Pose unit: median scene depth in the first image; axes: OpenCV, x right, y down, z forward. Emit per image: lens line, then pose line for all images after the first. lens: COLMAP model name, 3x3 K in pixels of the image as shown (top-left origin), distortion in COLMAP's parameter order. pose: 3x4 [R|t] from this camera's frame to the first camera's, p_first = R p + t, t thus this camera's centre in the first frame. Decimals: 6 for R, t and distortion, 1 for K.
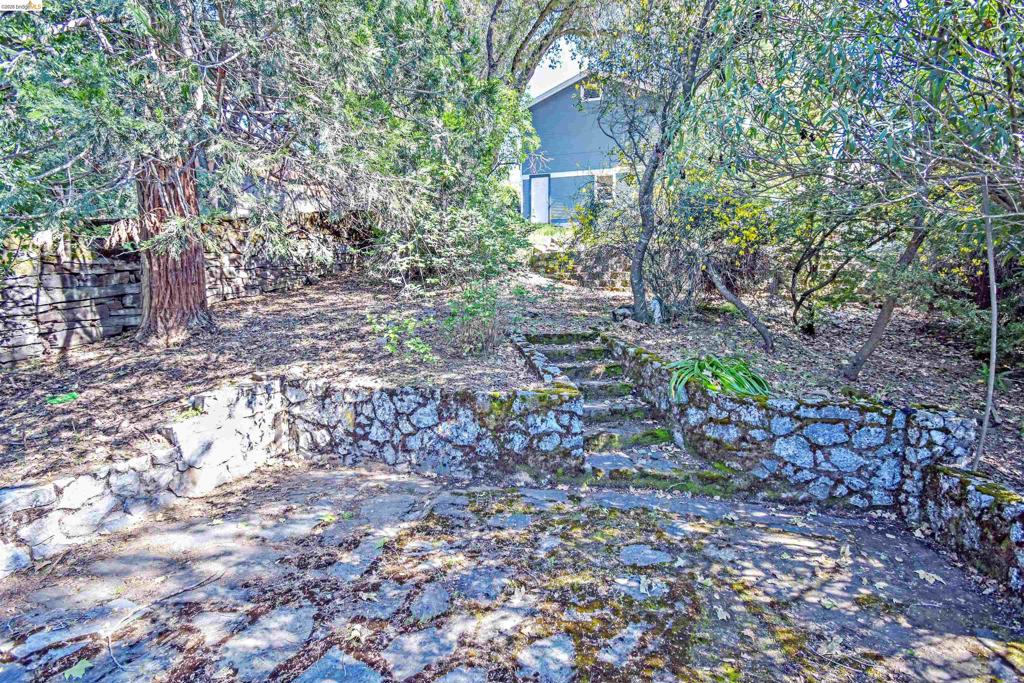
lens RADIAL K [[458.8, 0, 512.0], [0, 458.8, 341.5], [0, 0, 1]] dist [0.002501, -0.000804]
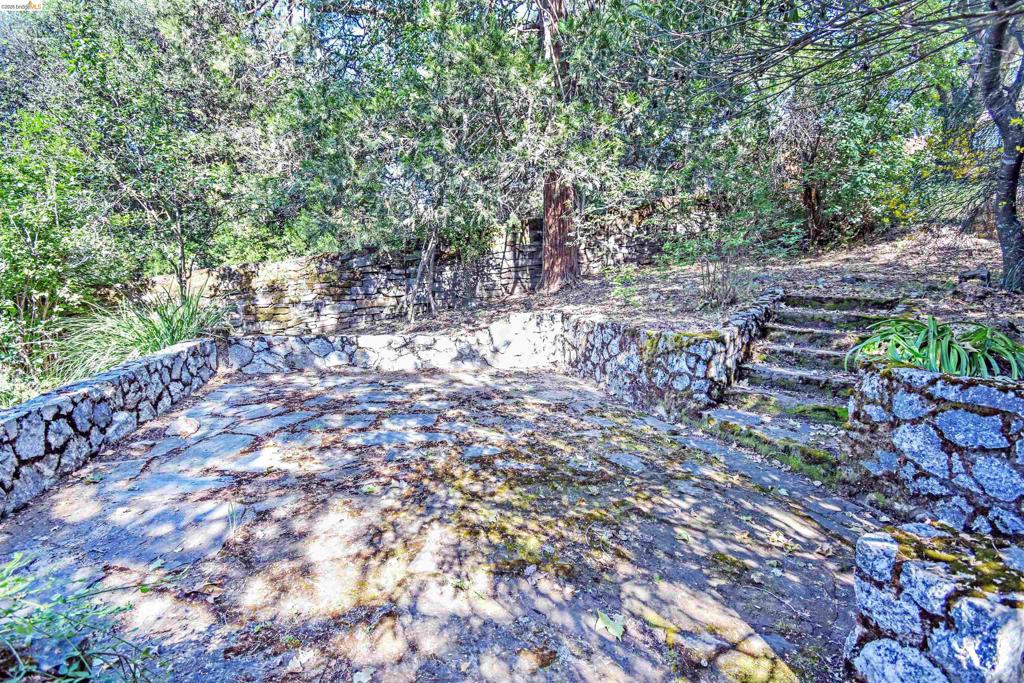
lens RADIAL K [[458.8, 0, 512.0], [0, 458.8, 341.5], [0, 0, 1]] dist [0.002501, -0.000804]
pose [[0.507200, 0.118586, -0.853631, 0.771228], [-0.103980, 0.991673, 0.075981, 0.087288], [0.855533, 0.050223, 0.515307, 0.122852]]
